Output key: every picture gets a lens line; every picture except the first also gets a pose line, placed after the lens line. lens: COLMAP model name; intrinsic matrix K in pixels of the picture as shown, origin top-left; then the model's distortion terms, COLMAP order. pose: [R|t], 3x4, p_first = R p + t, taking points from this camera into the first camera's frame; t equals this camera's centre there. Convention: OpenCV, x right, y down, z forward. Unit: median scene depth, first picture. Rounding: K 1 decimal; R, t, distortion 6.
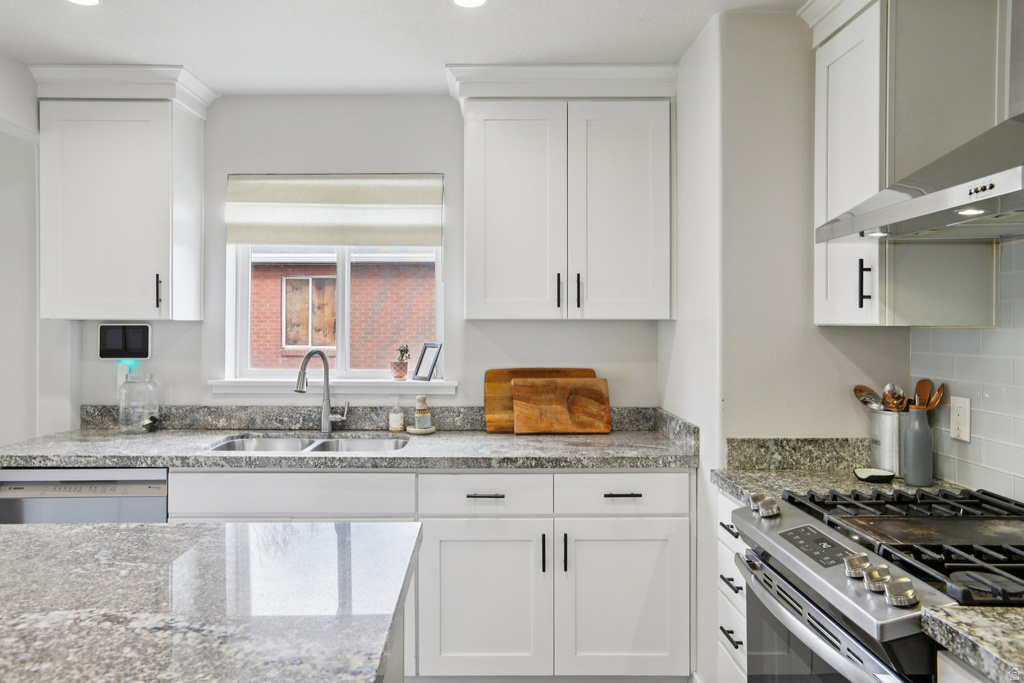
lens RADIAL K [[722.3, 0, 509.1], [0, 722.3, 328.0], [0, 0, 1]] dist [-0.001896, -0.000373]
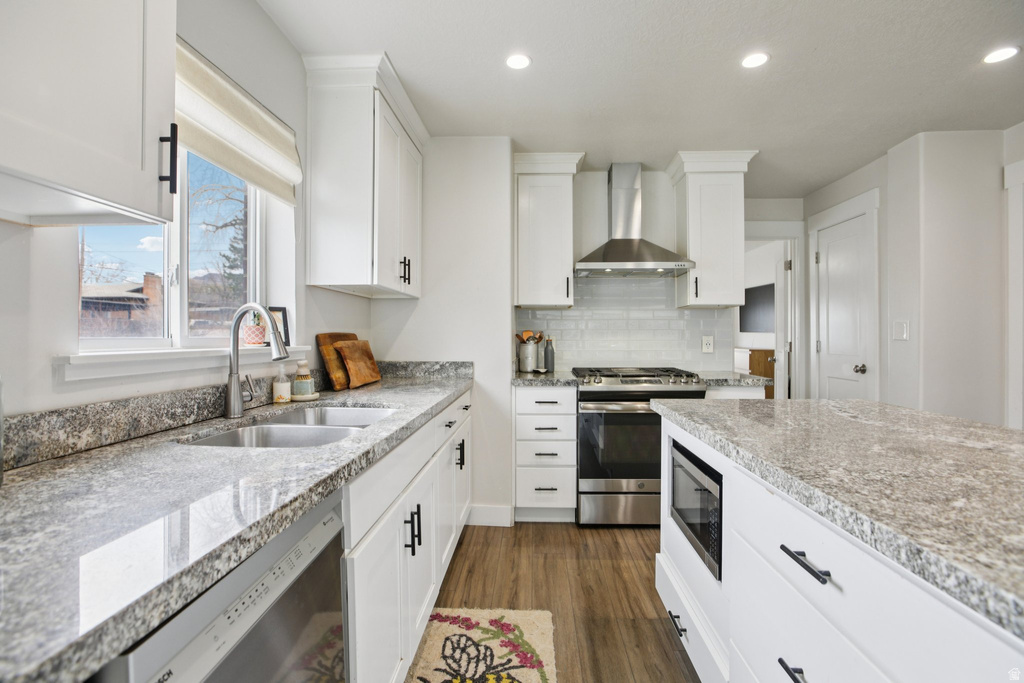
lens RADIAL K [[485.3, 0, 513.9], [0, 485.3, 338.2], [0, 0, 1]] dist [-0.058079, 0.027760]
pose [[0.056437, -0.008661, 0.998369, -0.712336], [0.005770, 0.999949, 0.008348, 0.059891], [-0.998389, 0.005290, 0.056484, 0.678515]]
